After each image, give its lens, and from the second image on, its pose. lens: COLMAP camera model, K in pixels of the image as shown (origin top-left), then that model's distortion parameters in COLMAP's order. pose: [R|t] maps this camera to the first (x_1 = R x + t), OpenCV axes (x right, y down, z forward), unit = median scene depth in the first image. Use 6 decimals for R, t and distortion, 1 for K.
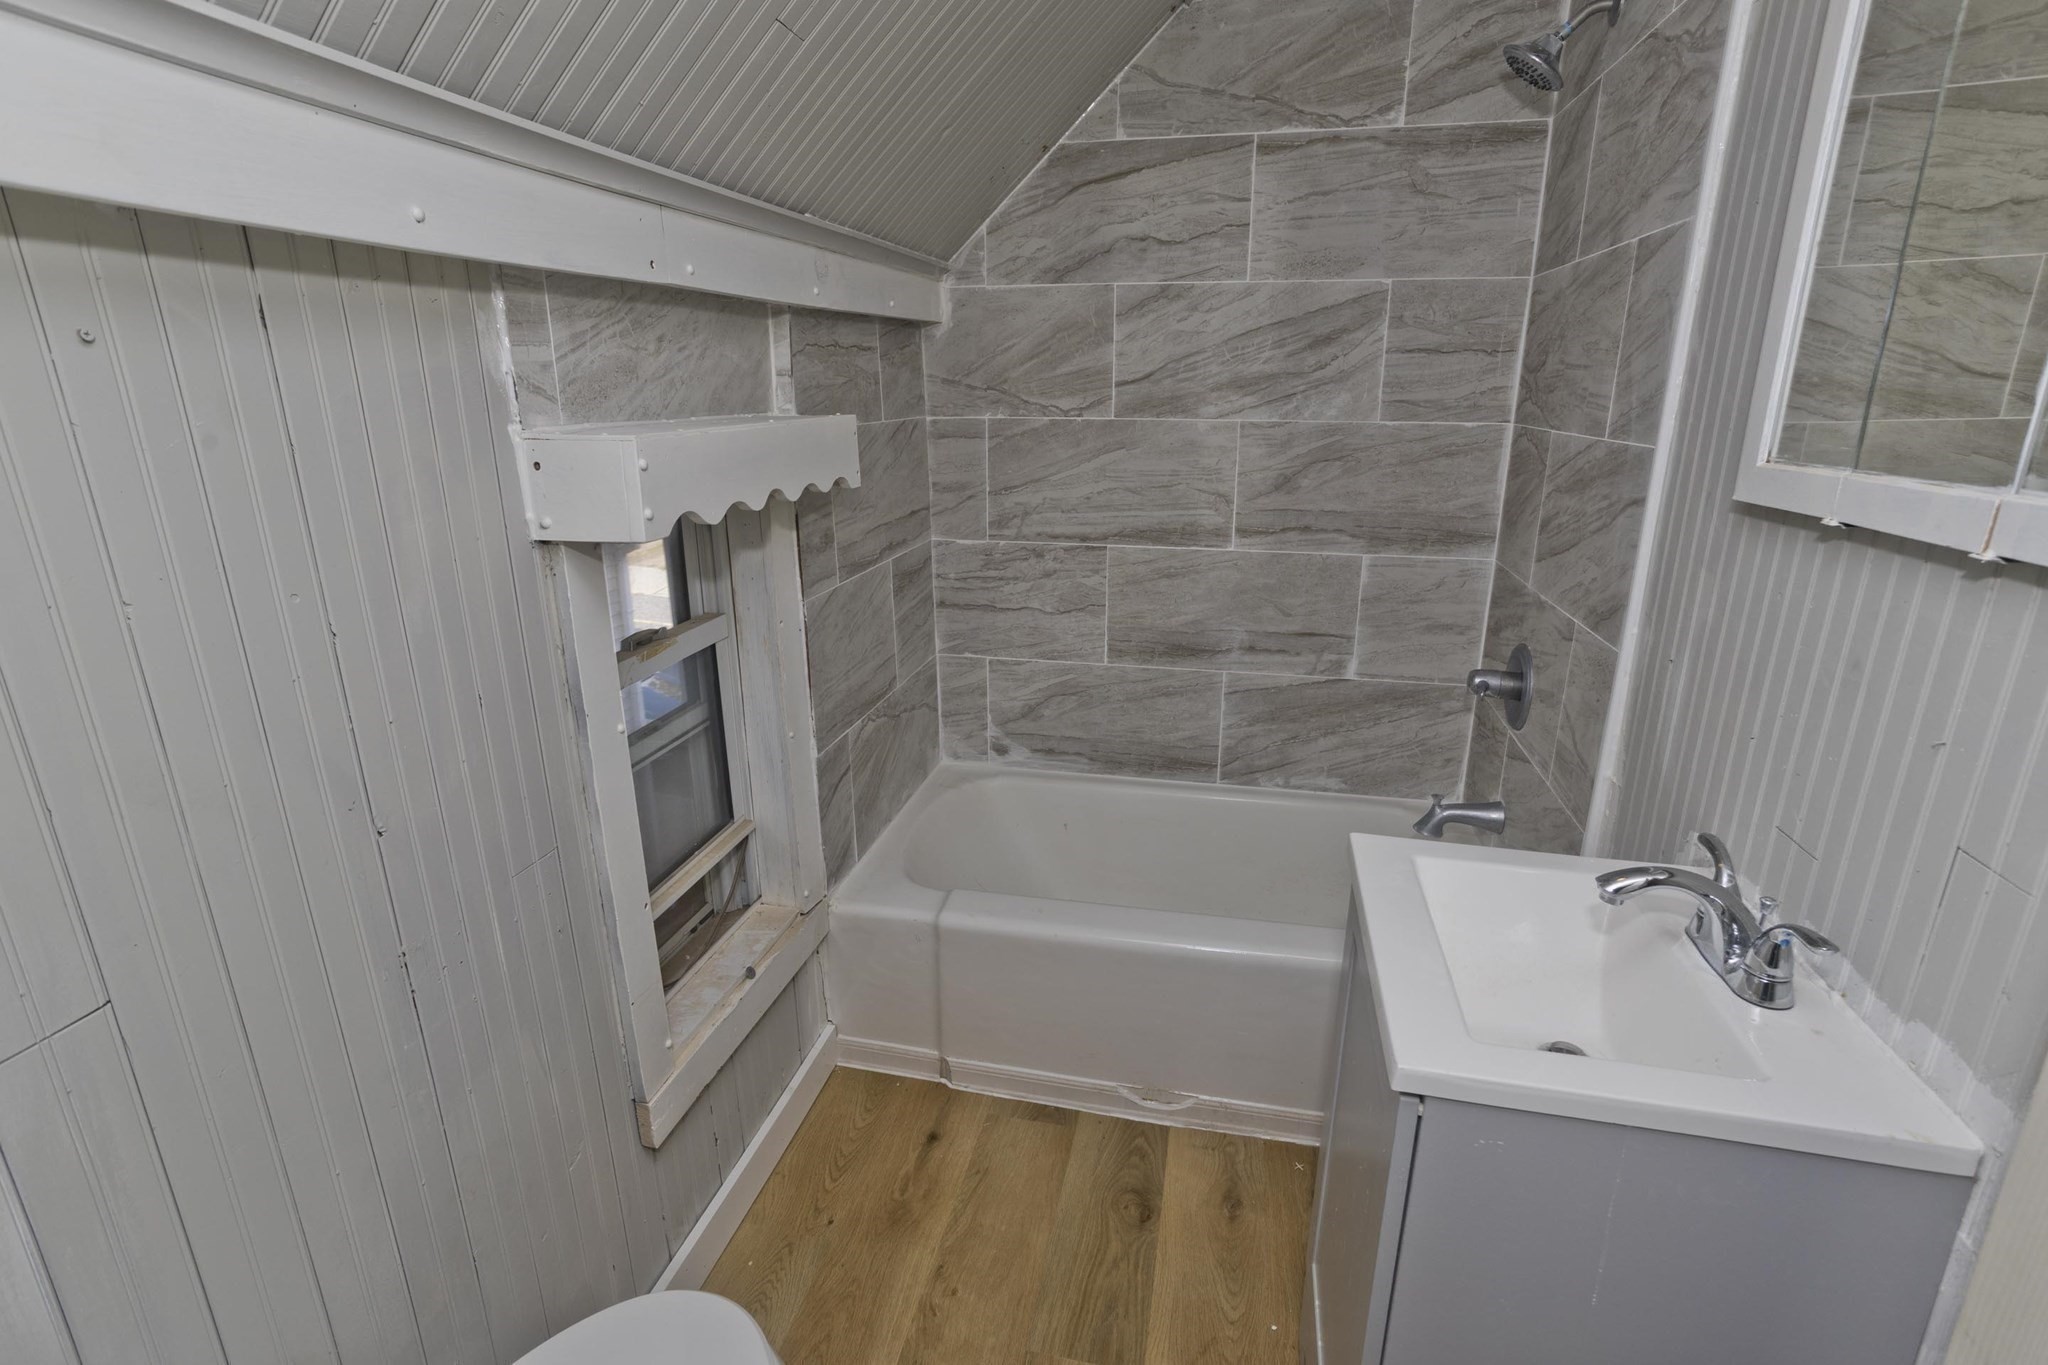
lens RADIAL K [[1008.2, 0, 1025.6], [0, 1008.2, 689.7], [0, 0, 1]] dist [-0.004648, -0.000374]
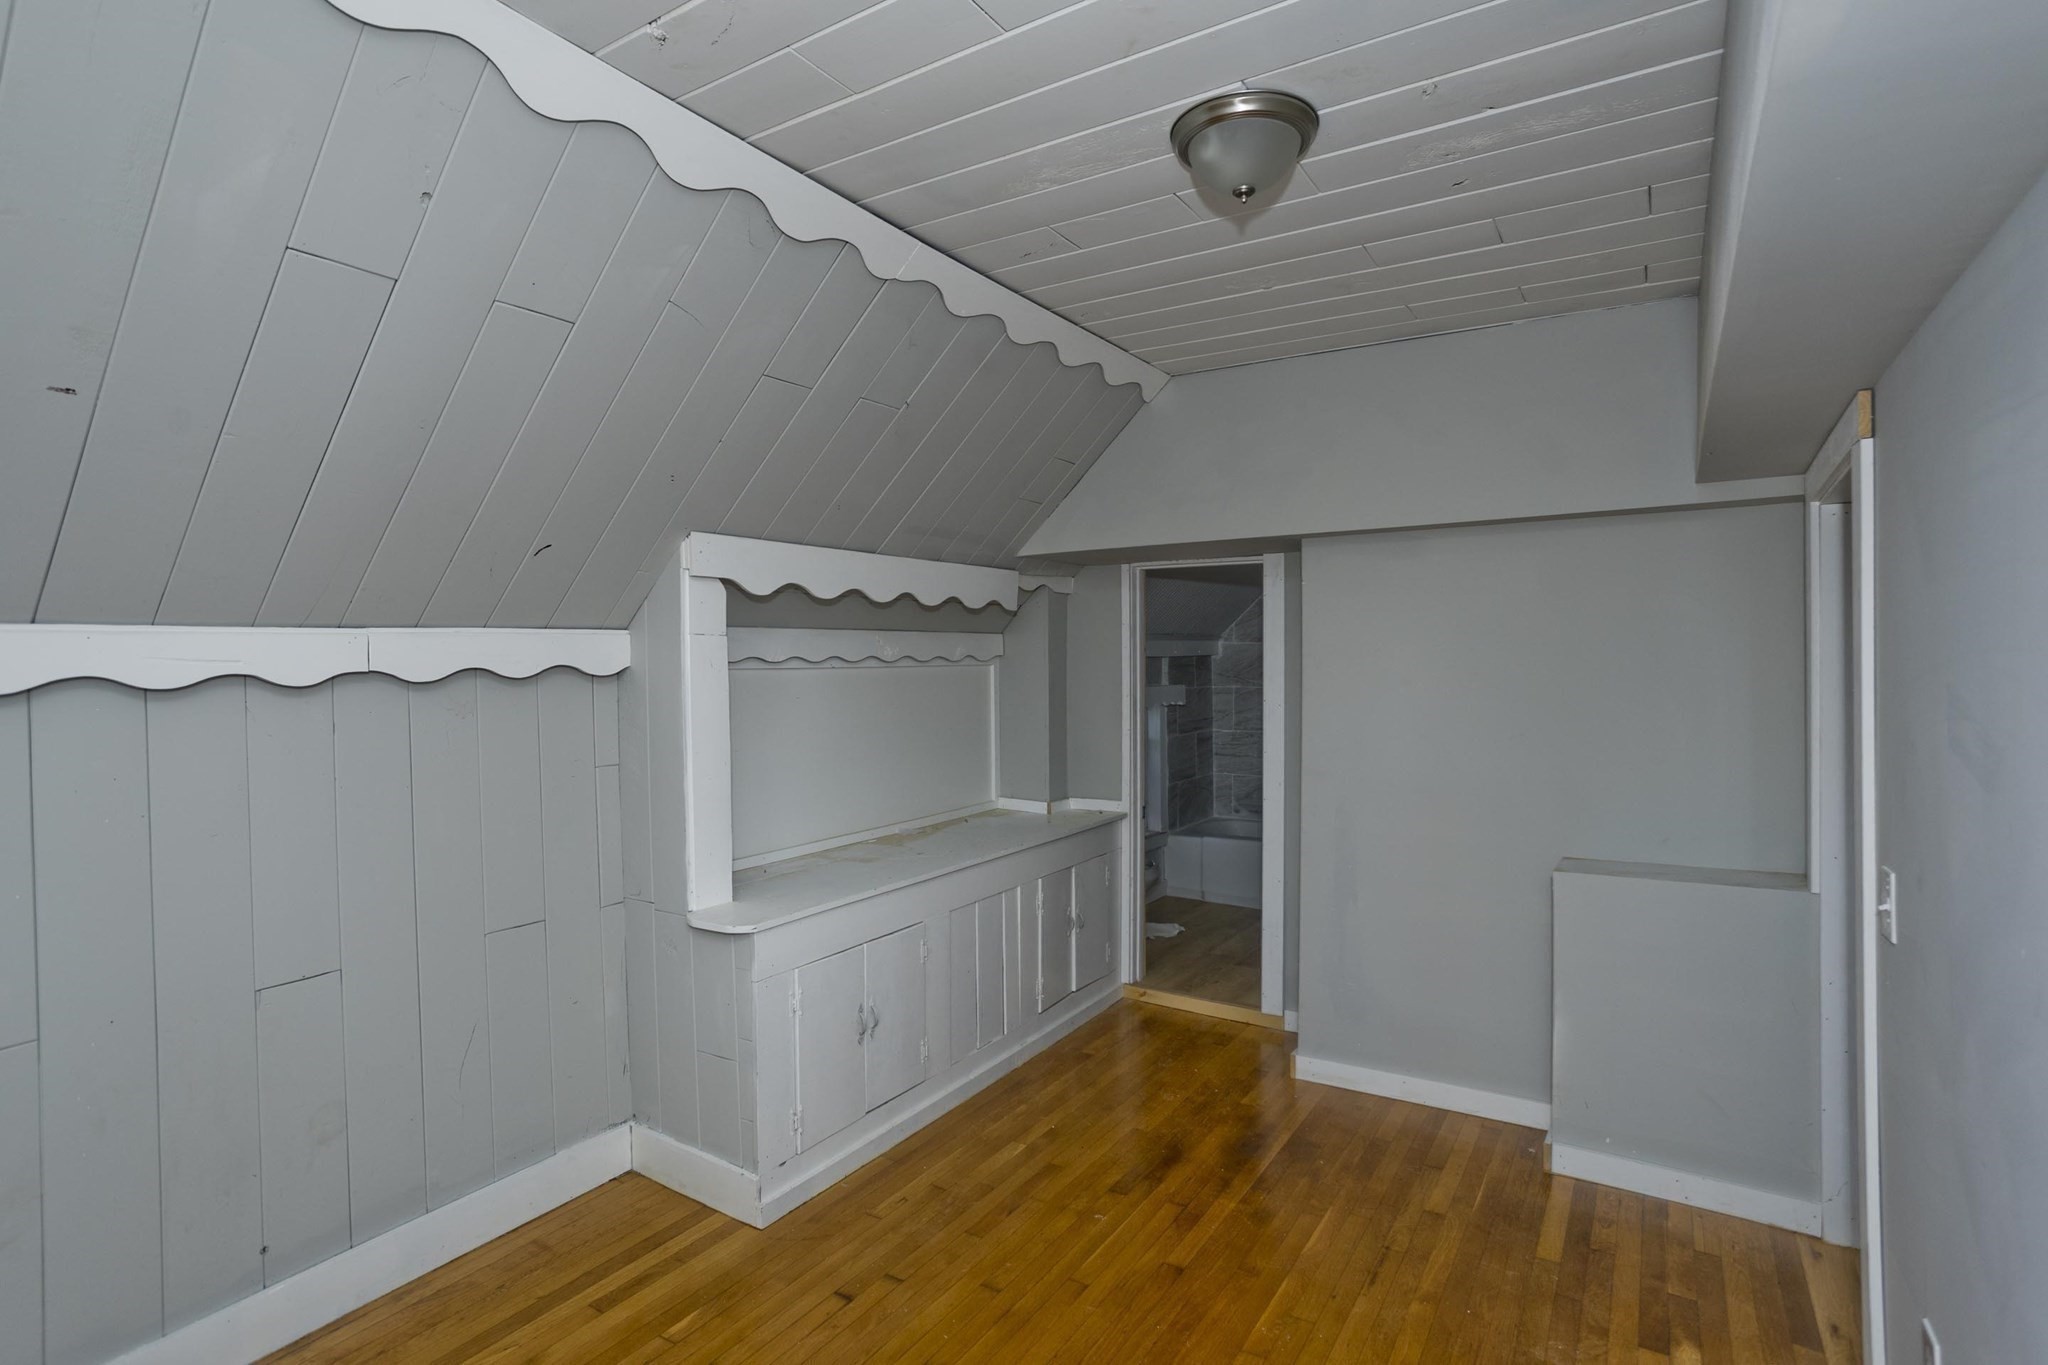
lens RADIAL K [[1008.2, 0, 1022.0], [0, 1008.2, 674.7], [0, 0, 1]] dist [-0.004648, -0.000374]
pose [[0.942894, 0.002081, -0.333086, 0.343181], [-0.094541, 0.960529, -0.261622, 0.493045], [0.319394, 0.278172, 0.905874, -1.756970]]
